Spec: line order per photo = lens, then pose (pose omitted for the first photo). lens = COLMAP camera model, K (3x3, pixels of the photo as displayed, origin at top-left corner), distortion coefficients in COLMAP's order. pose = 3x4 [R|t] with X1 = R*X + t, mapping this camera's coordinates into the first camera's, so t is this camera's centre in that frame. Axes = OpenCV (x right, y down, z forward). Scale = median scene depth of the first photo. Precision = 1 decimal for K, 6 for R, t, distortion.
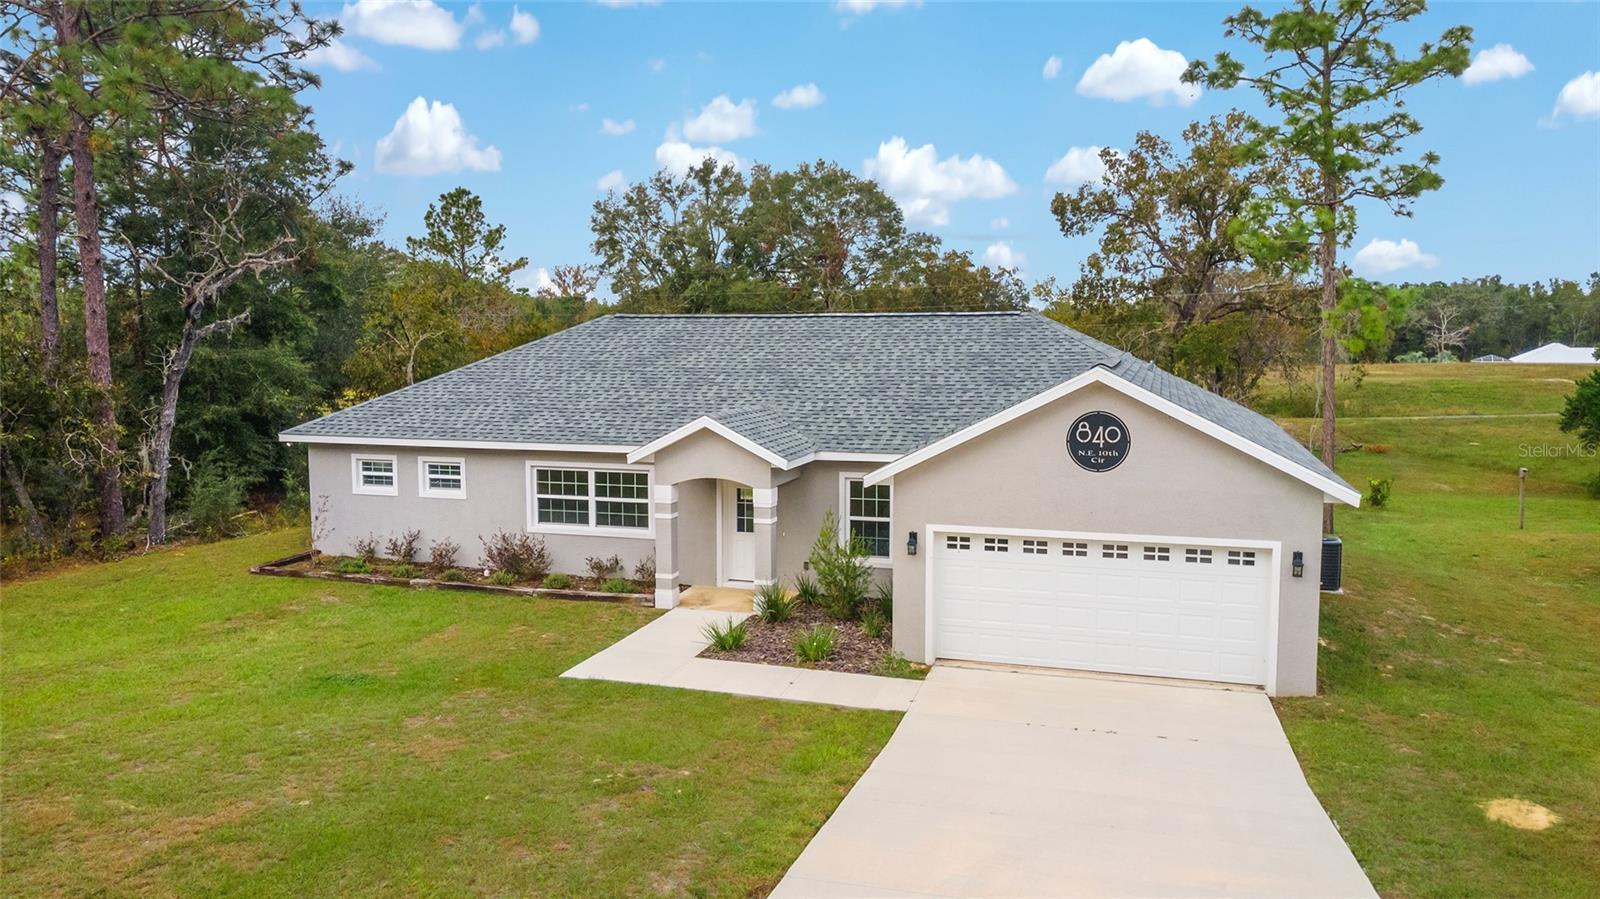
lens RADIAL K [[1172.9, 0, 872.9], [0, 1172.9, 477.0], [0, 0, 1]] dist [0.012795, 0.065069]
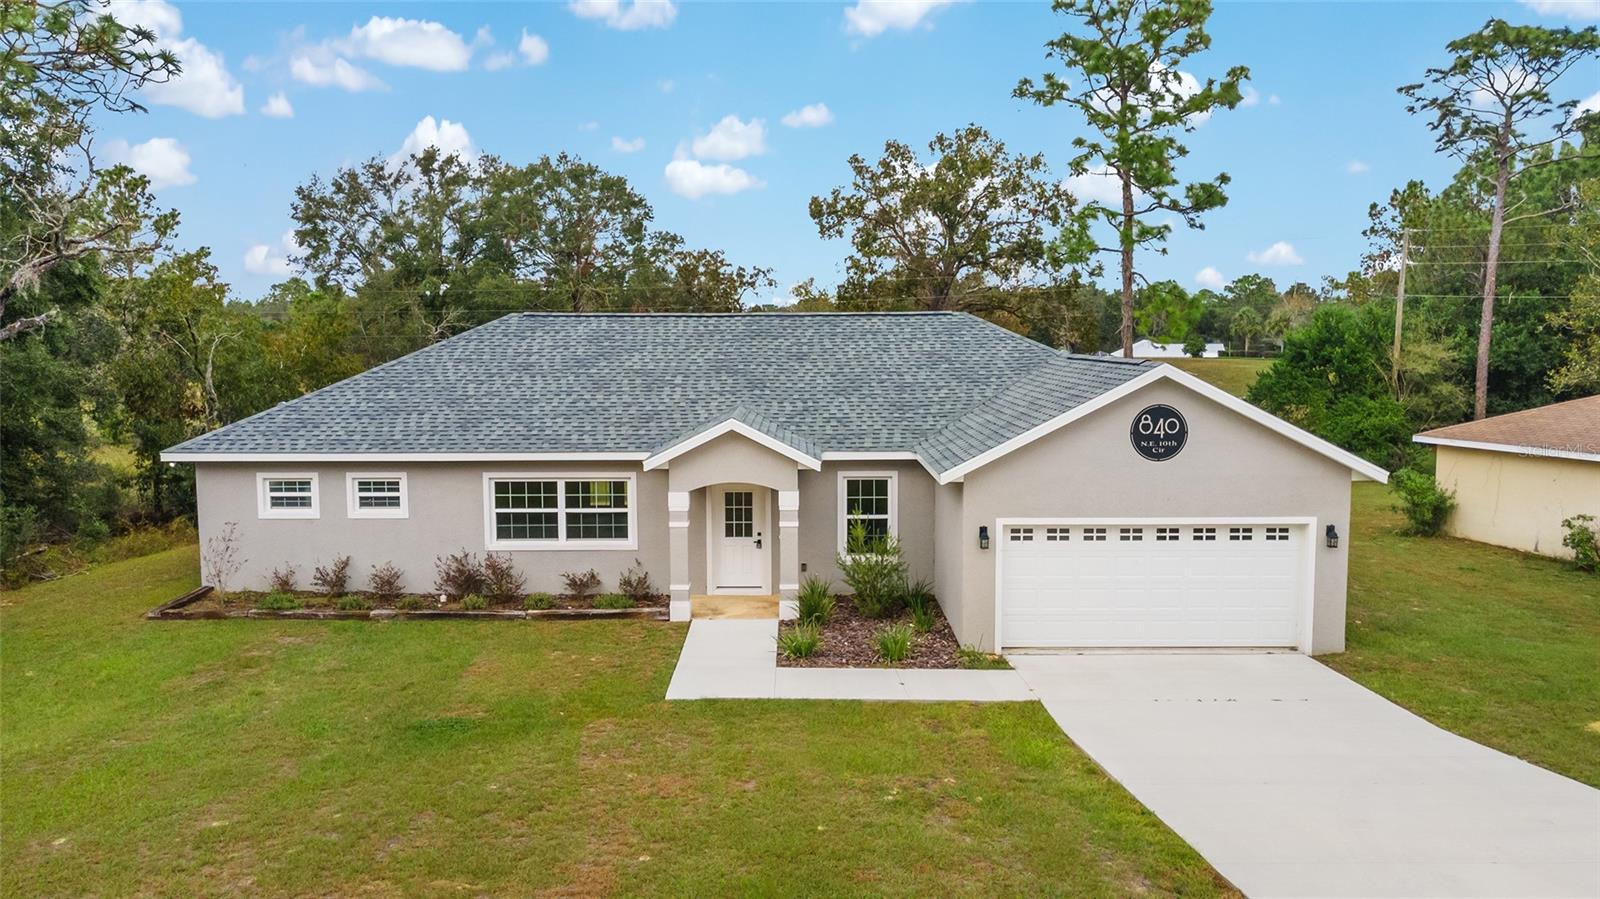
lens RADIAL K [[1145.5, 0, 870.4], [0, 1145.5, 477.7], [0, 0, 1]] dist [0.030994, 0.010143]
pose [[0.954303, -0.040251, 0.296118, -0.274317], [0.038966, 0.999188, 0.010243, -0.007519], [-0.296290, 0.001764, 0.955096, 0.056189]]
